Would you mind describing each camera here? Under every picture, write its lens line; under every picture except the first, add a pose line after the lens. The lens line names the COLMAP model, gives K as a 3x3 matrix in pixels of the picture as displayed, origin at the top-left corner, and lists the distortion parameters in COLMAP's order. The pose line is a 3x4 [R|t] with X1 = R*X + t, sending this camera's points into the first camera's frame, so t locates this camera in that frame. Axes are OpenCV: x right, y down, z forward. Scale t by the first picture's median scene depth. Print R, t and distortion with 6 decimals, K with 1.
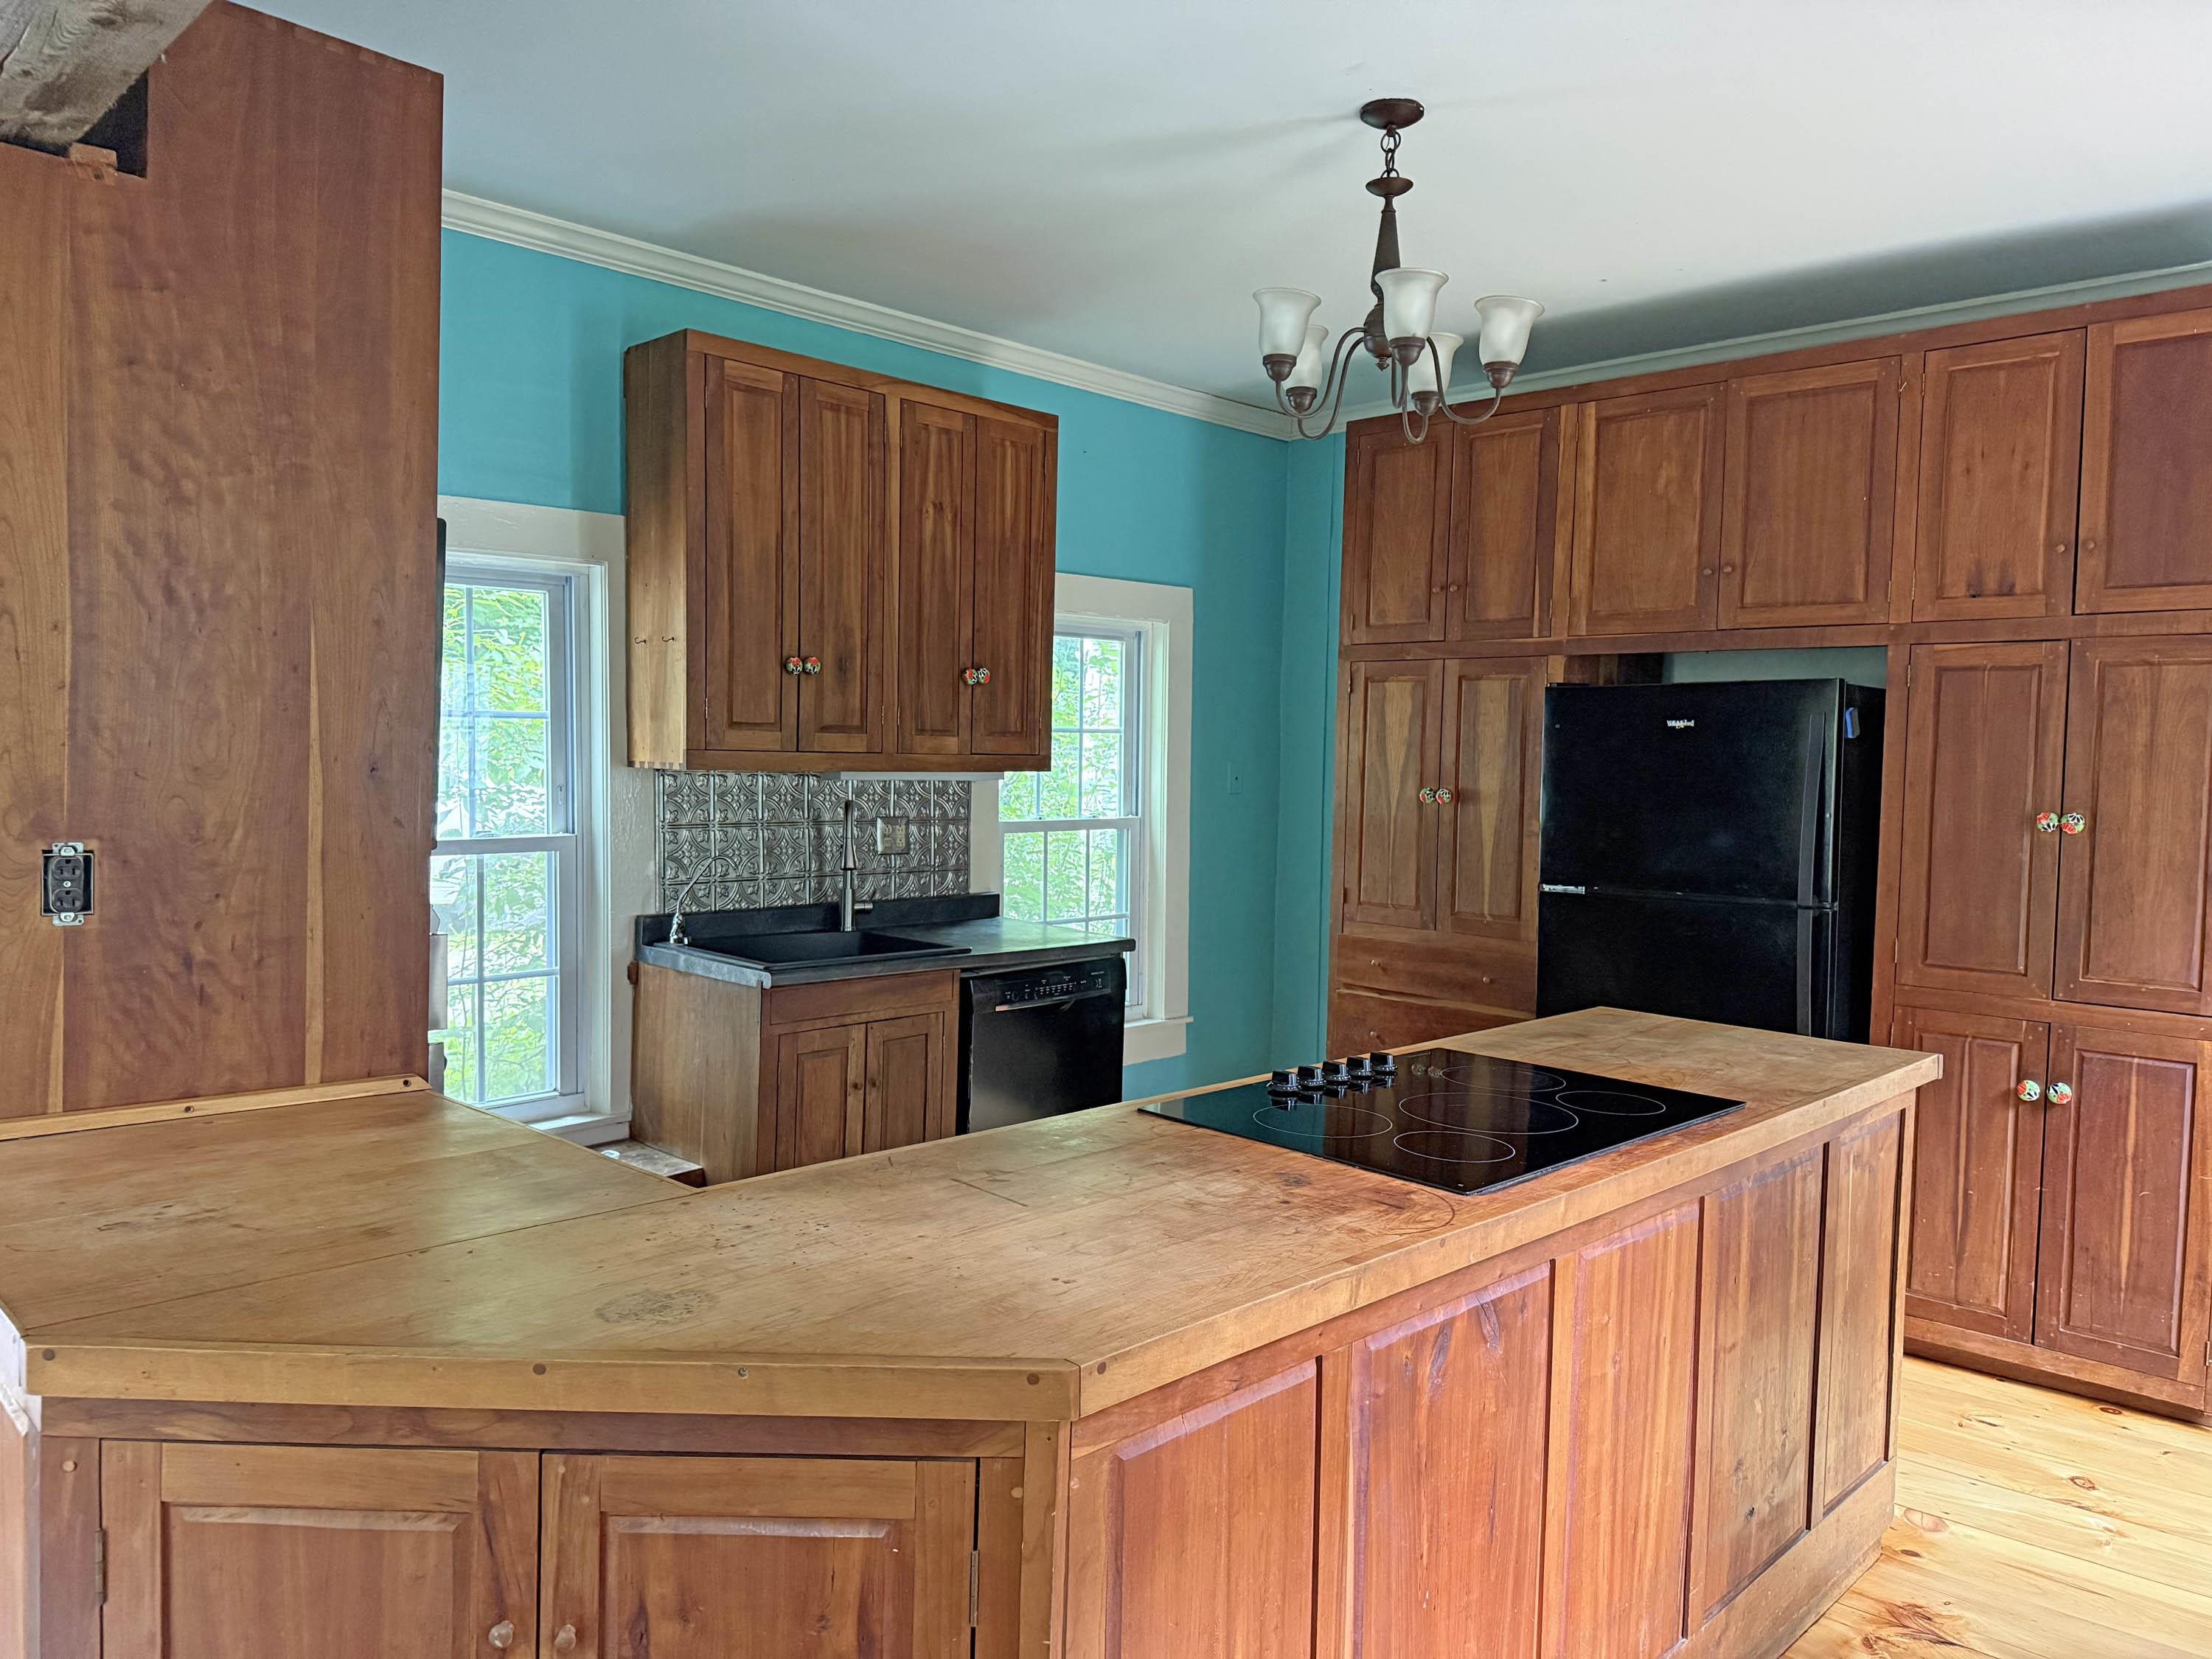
lens RADIAL K [[1528.3, 0, 1106.0], [0, 1528.3, 829.5], [0, 0, 1]] dist [0.046545, -0.088218]
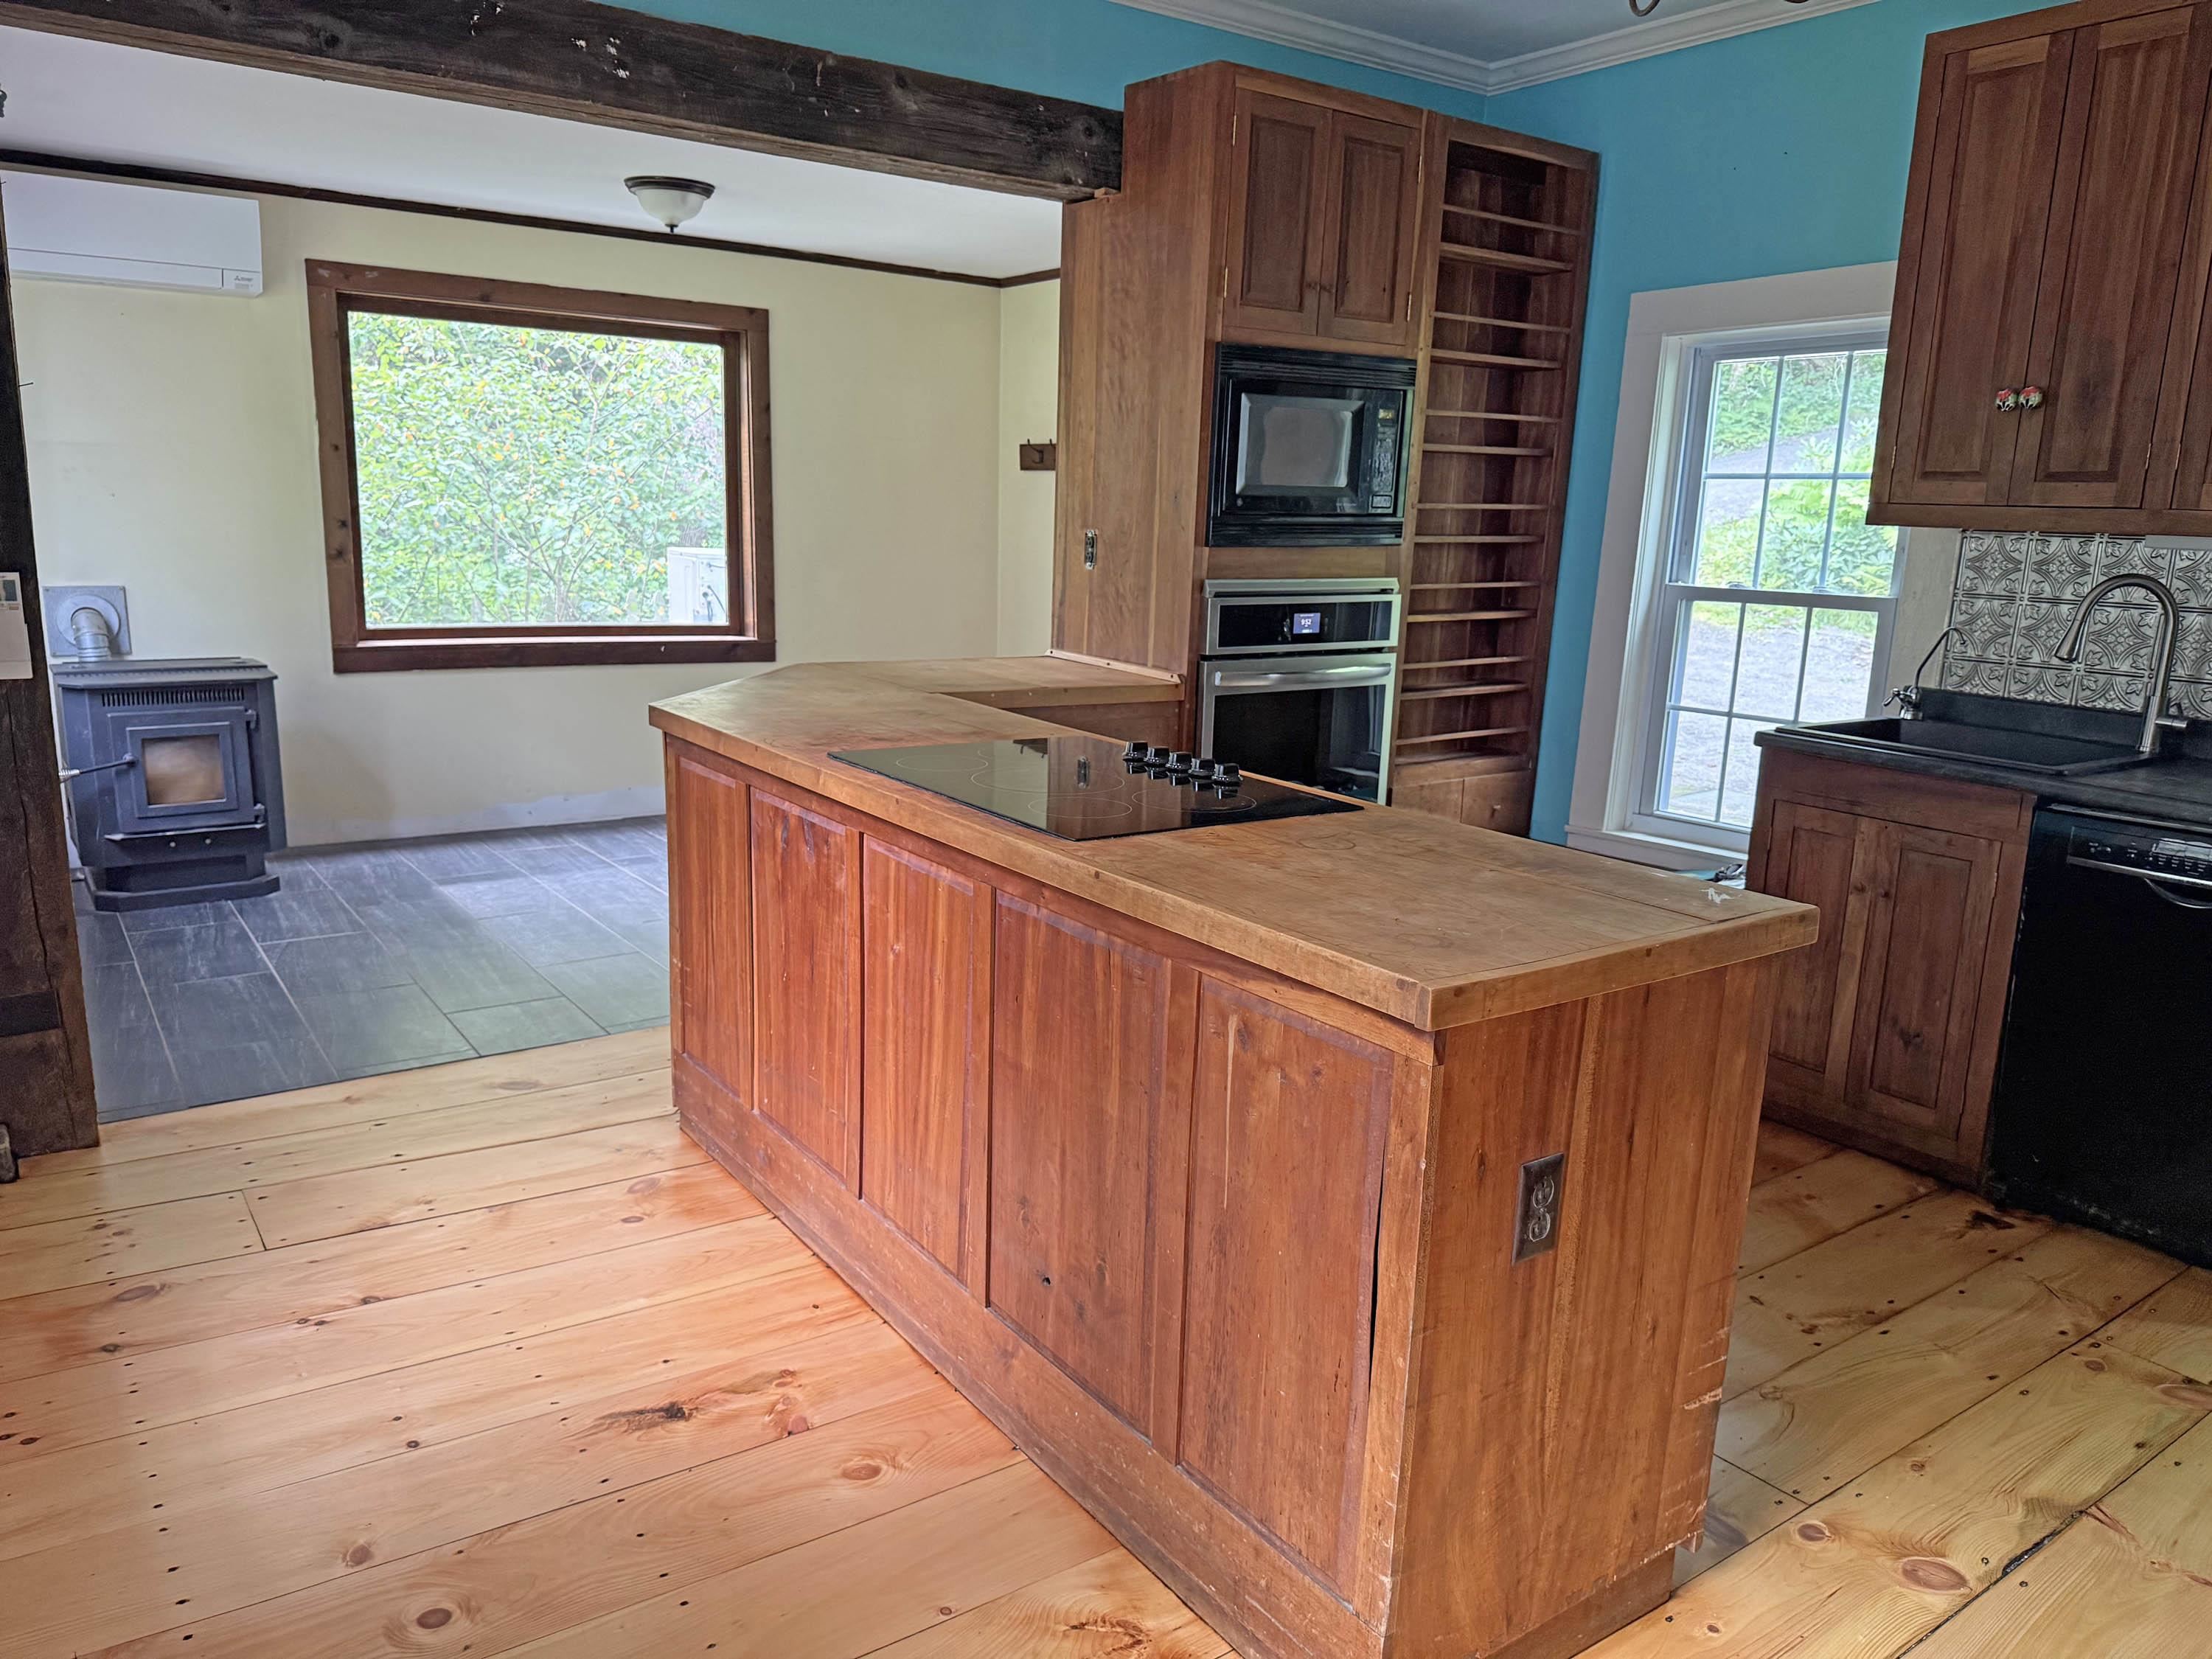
lens RADIAL K [[1510.6, 0, 1106.0], [0, 1510.6, 829.5], [0, 0, 1]] dist [-0.026425, -0.002129]
pose [[-0.160422, 0.178361, -0.970800, 0.704514], [-0.081446, 0.977792, 0.193105, 0.004265], [0.983683, 0.110046, -0.142332, 0.662526]]
